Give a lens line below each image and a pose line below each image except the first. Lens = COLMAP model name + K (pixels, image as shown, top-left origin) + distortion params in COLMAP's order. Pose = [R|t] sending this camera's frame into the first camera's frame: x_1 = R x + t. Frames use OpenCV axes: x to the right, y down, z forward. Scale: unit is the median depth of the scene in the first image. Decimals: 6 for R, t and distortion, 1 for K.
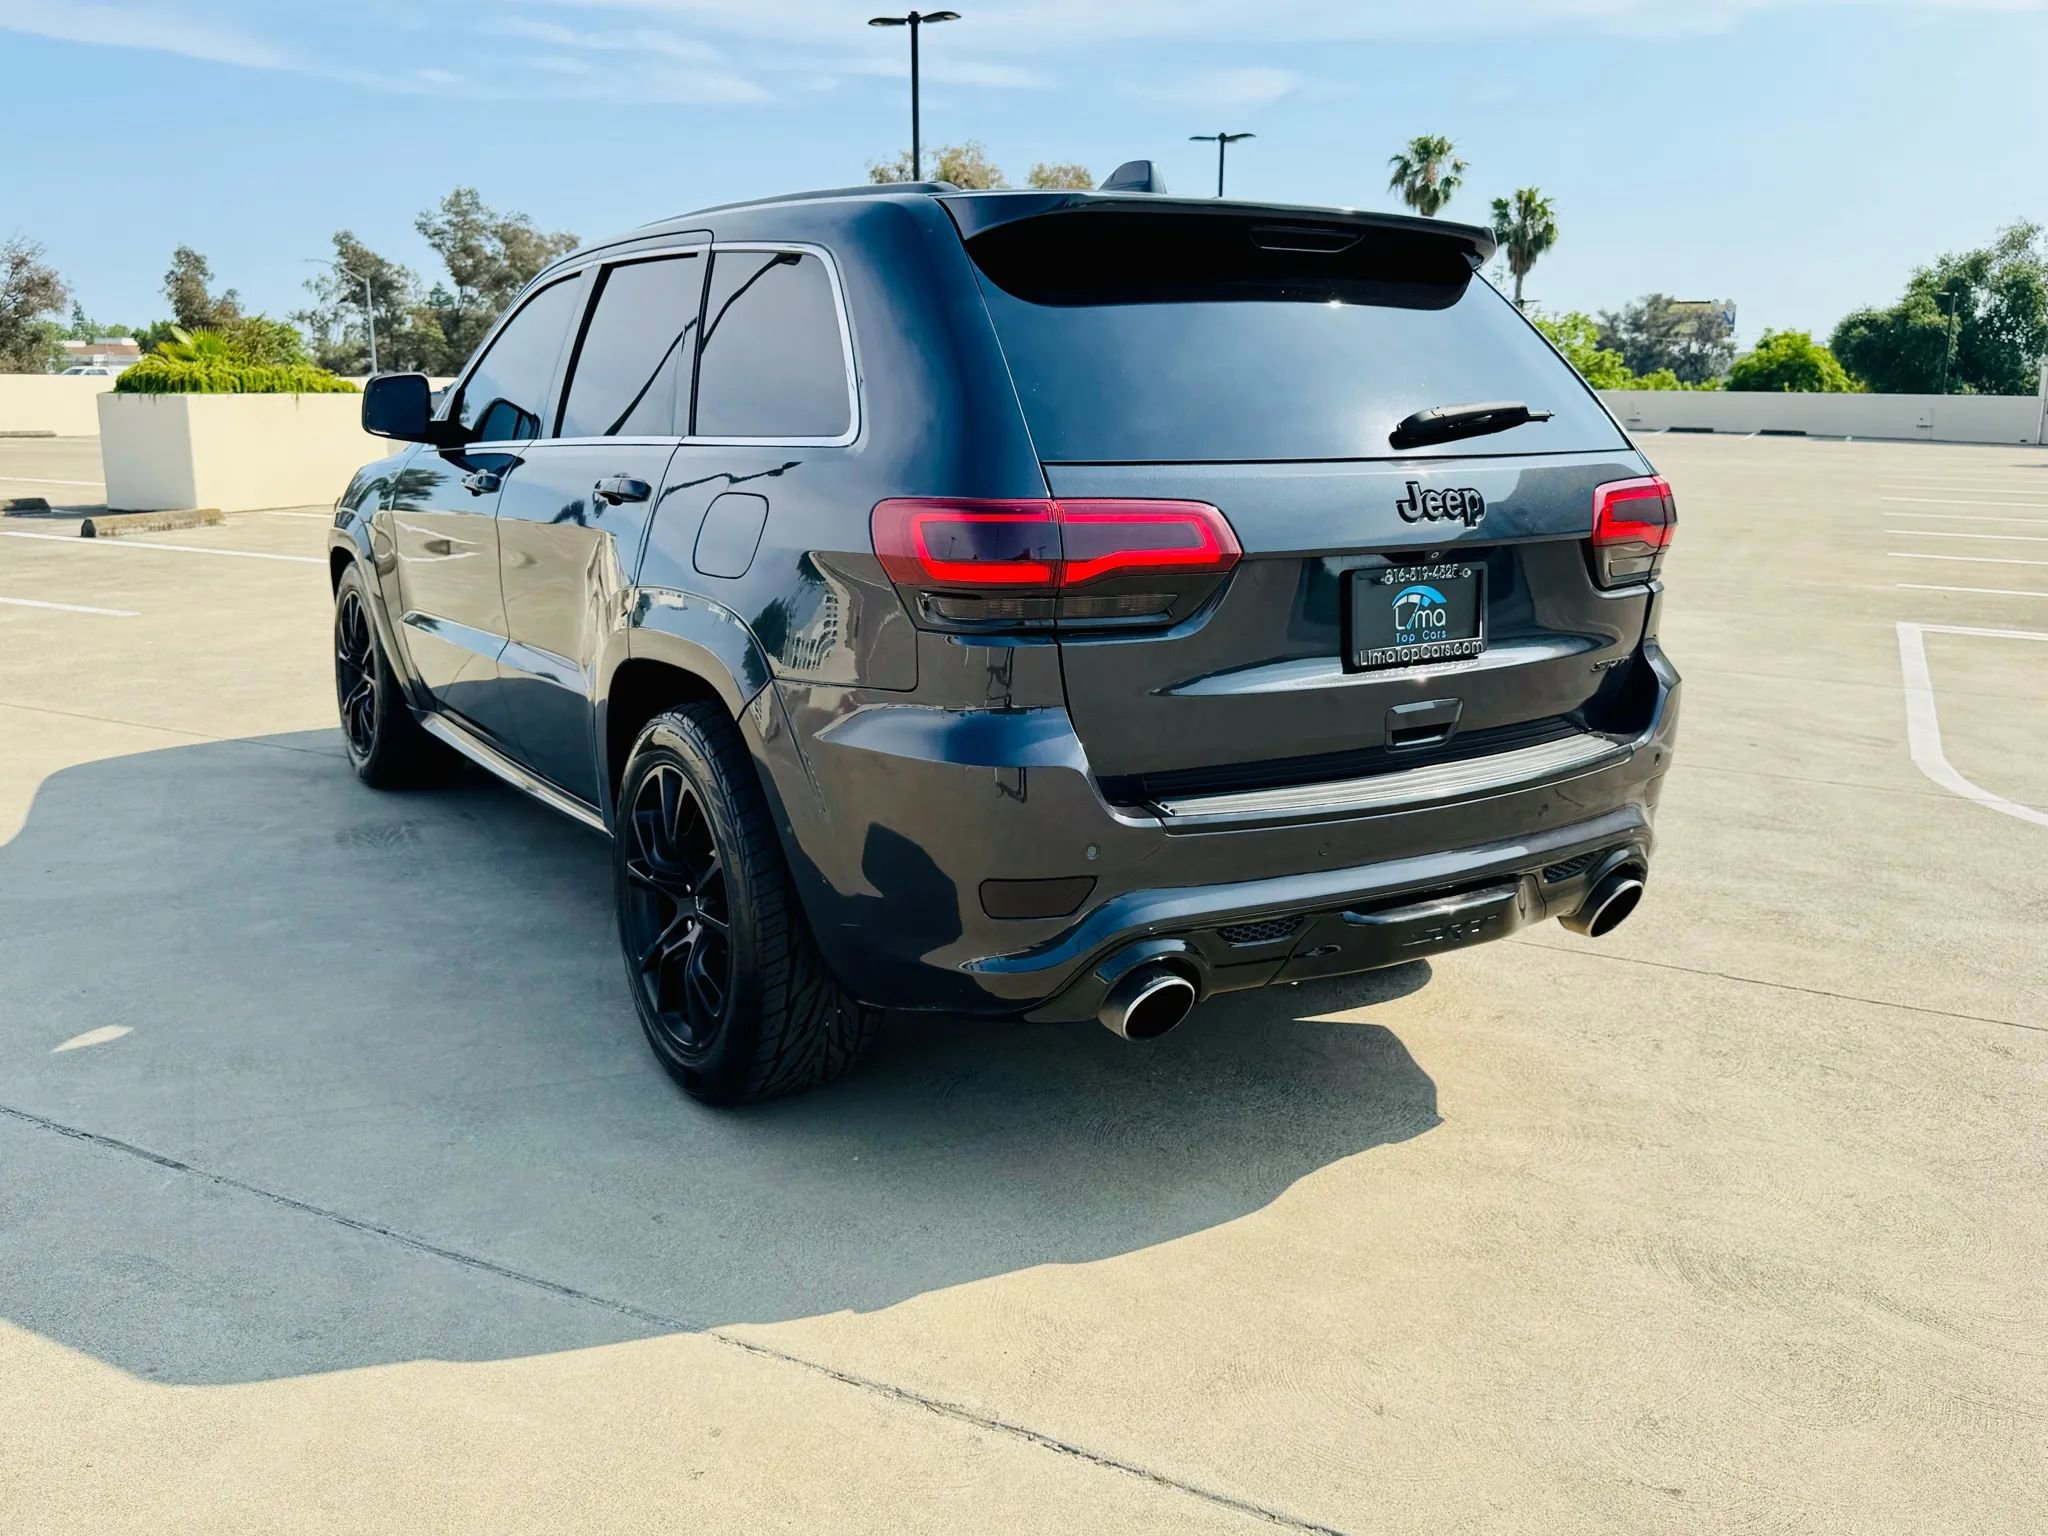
lens RADIAL K [[1694.7, 0, 1022.3], [0, 1694.7, 763.2], [0, 0, 1]] dist [0.049041, -0.103827]
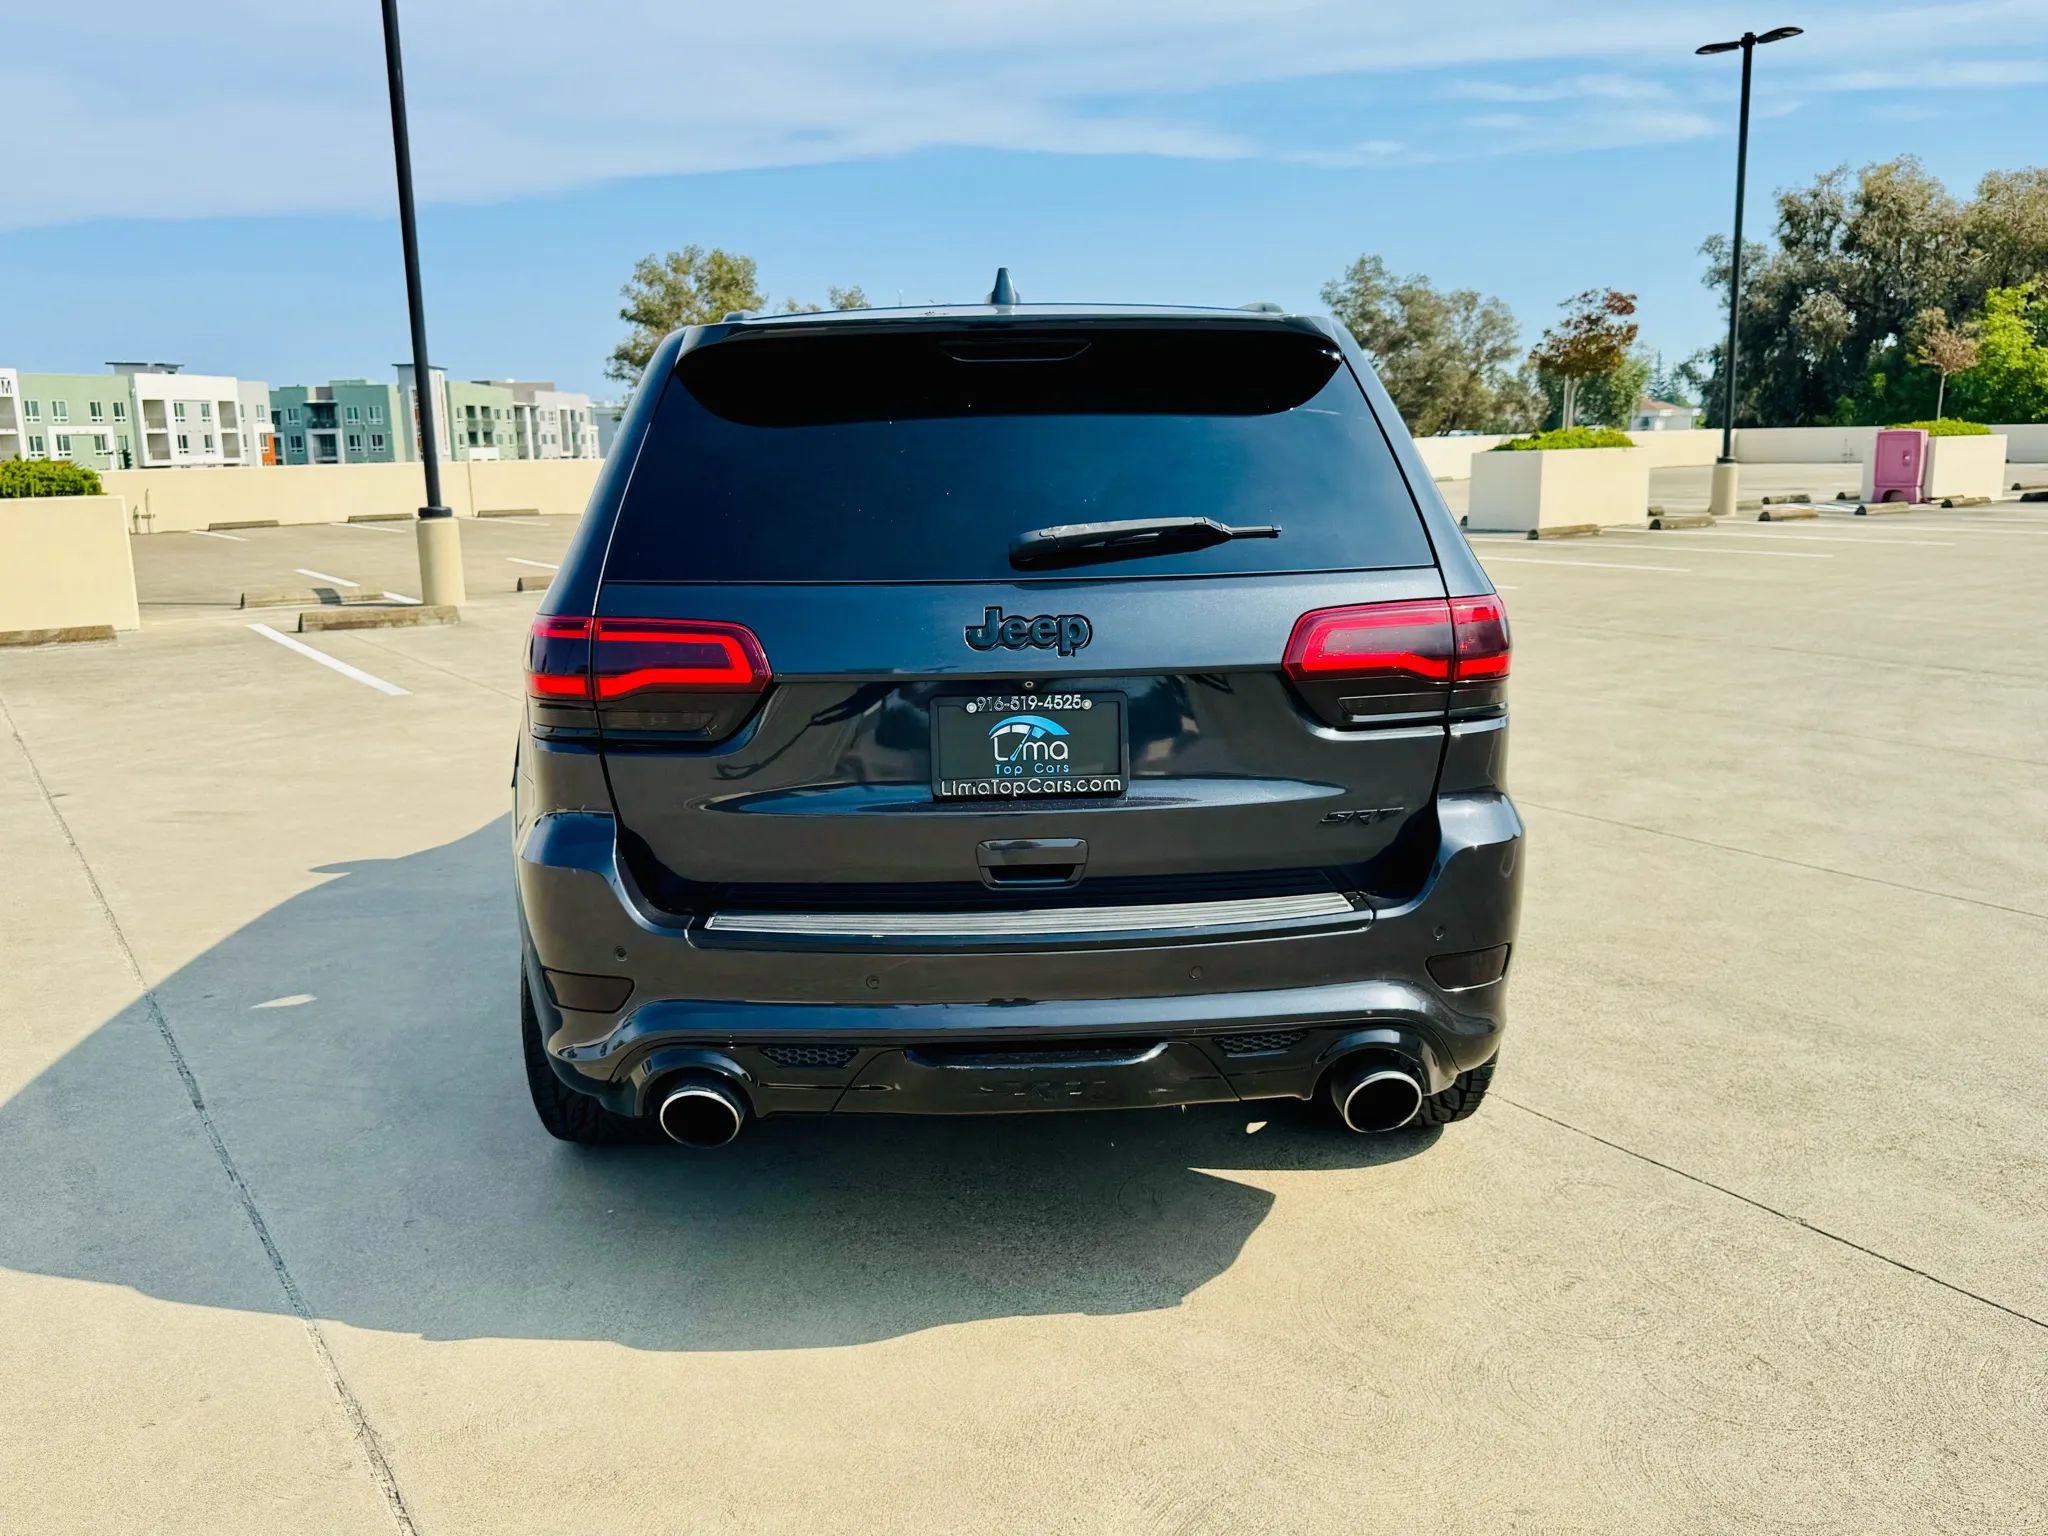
lens RADIAL K [[1706.1, 0, 1008.3], [0, 1706.1, 764.4], [0, 0, 1]] dist [0.036413, -0.051844]
pose [[0.860096, 0.068654, -0.505491, 0.139537], [-0.084134, 0.996424, -0.007823, -0.013744], [0.503146, 0.049258, 0.862797, 0.035892]]
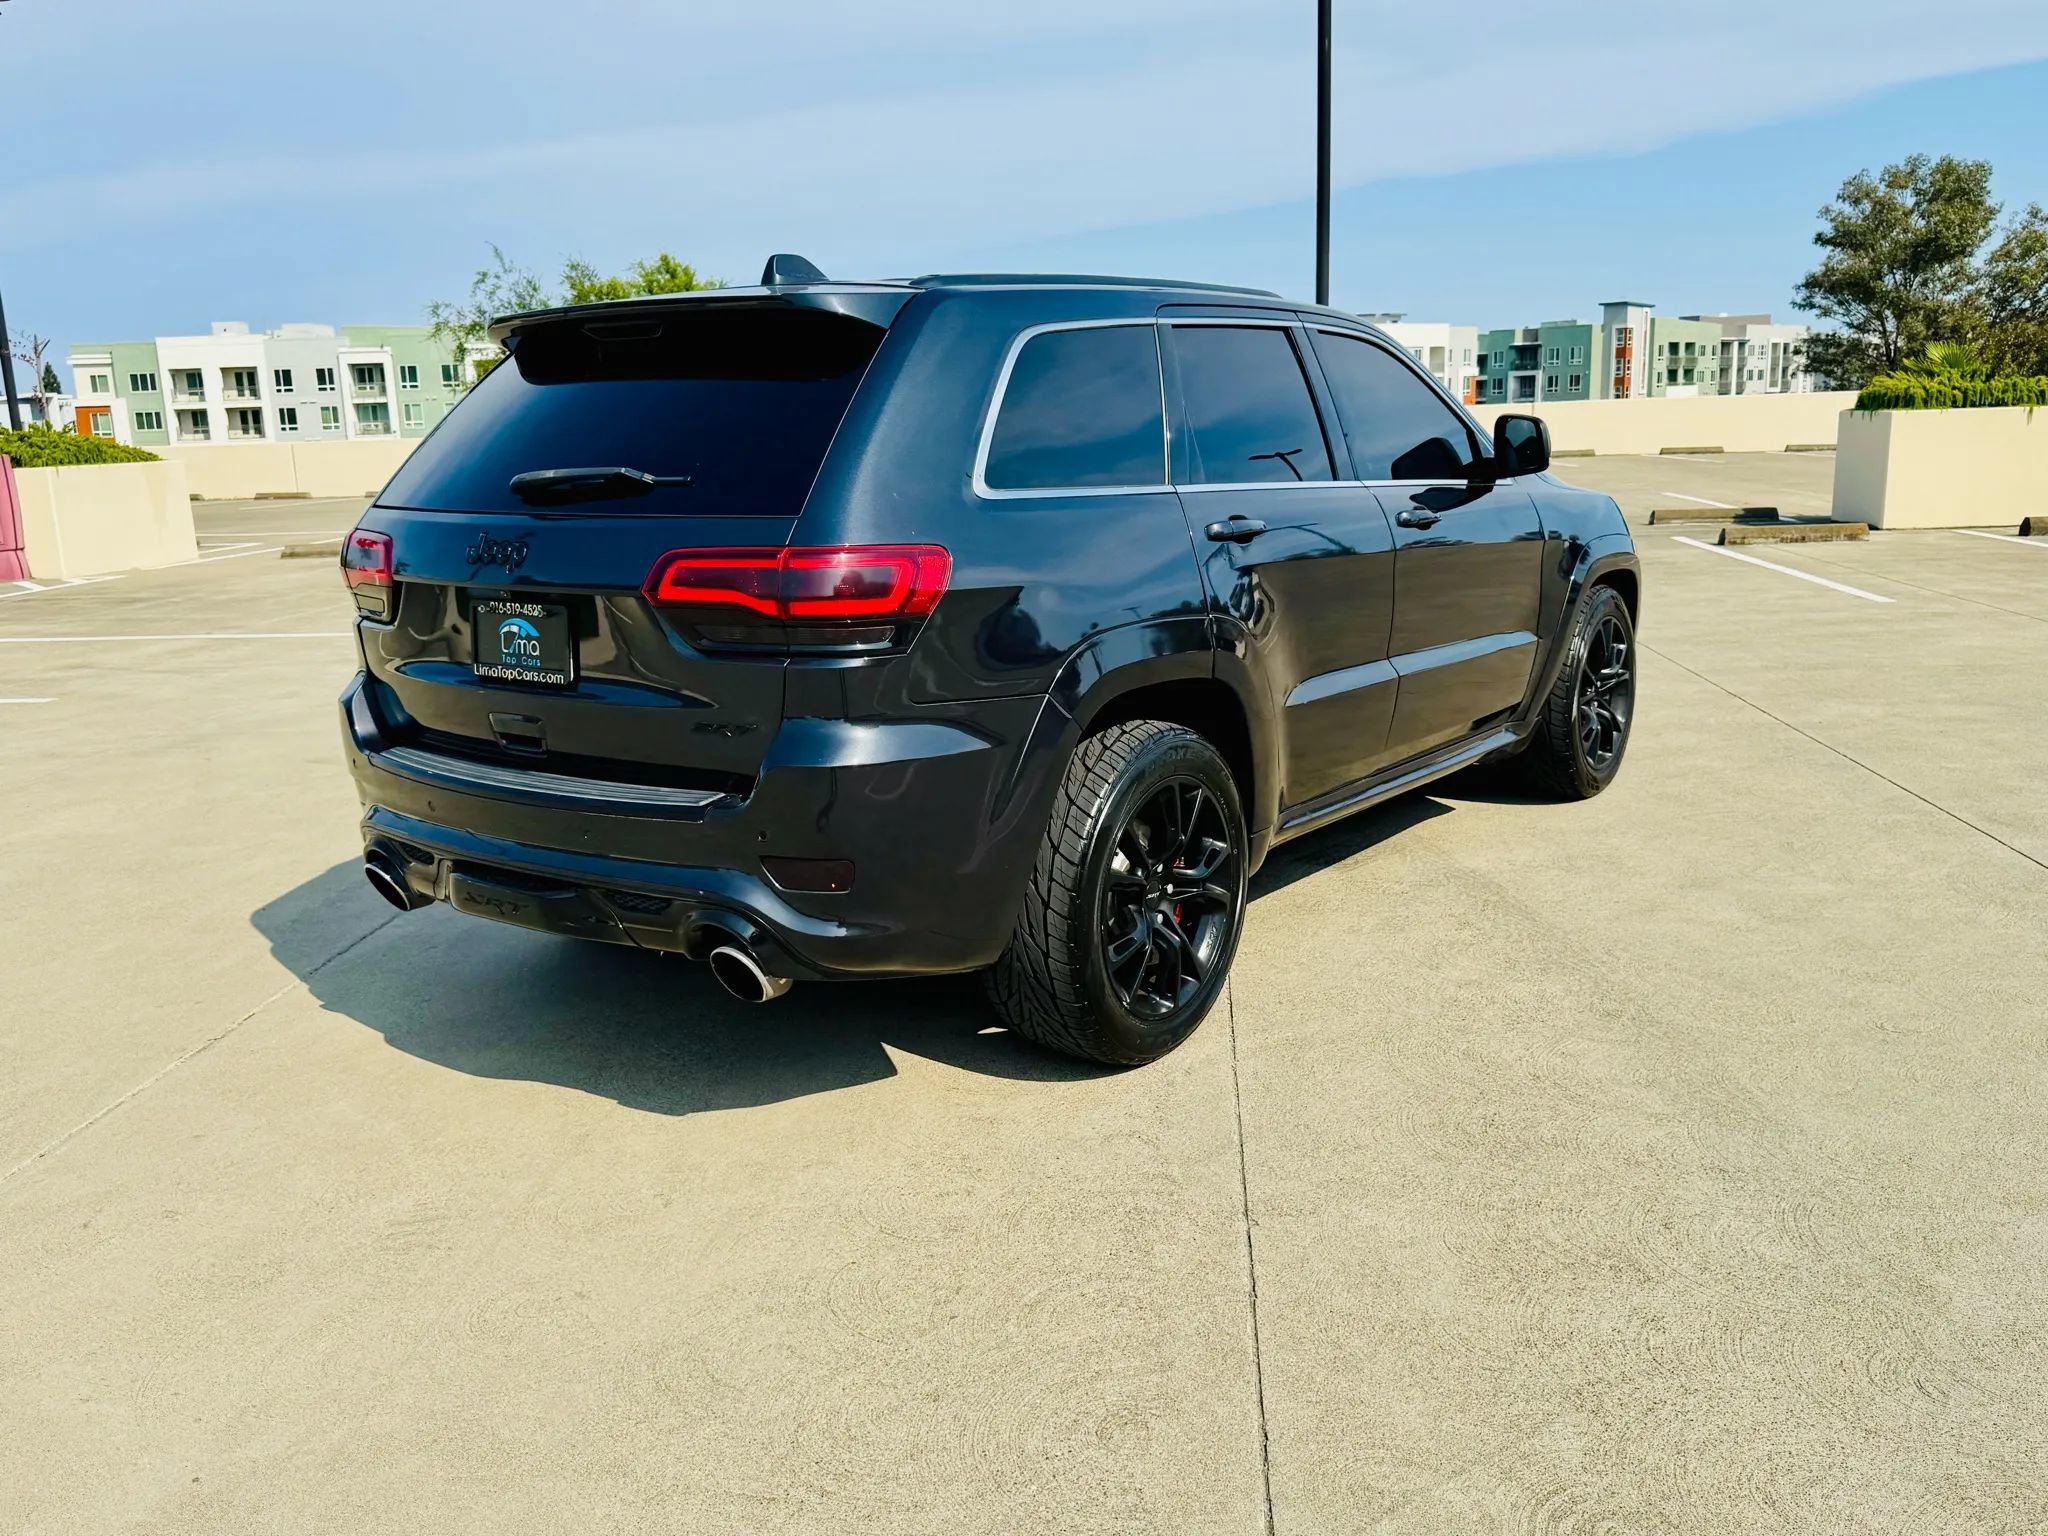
lens RADIAL K [[1697.7, 0, 1016.3], [0, 1697.7, 772.2], [0, 0, 1]] dist [0.051580, -0.083035]
pose [[0.337108, 0.174174, -0.925214, 0.298683], [-0.171304, 0.977681, 0.121635, -0.041069], [0.925750, 0.117488, 0.359420, 0.179248]]
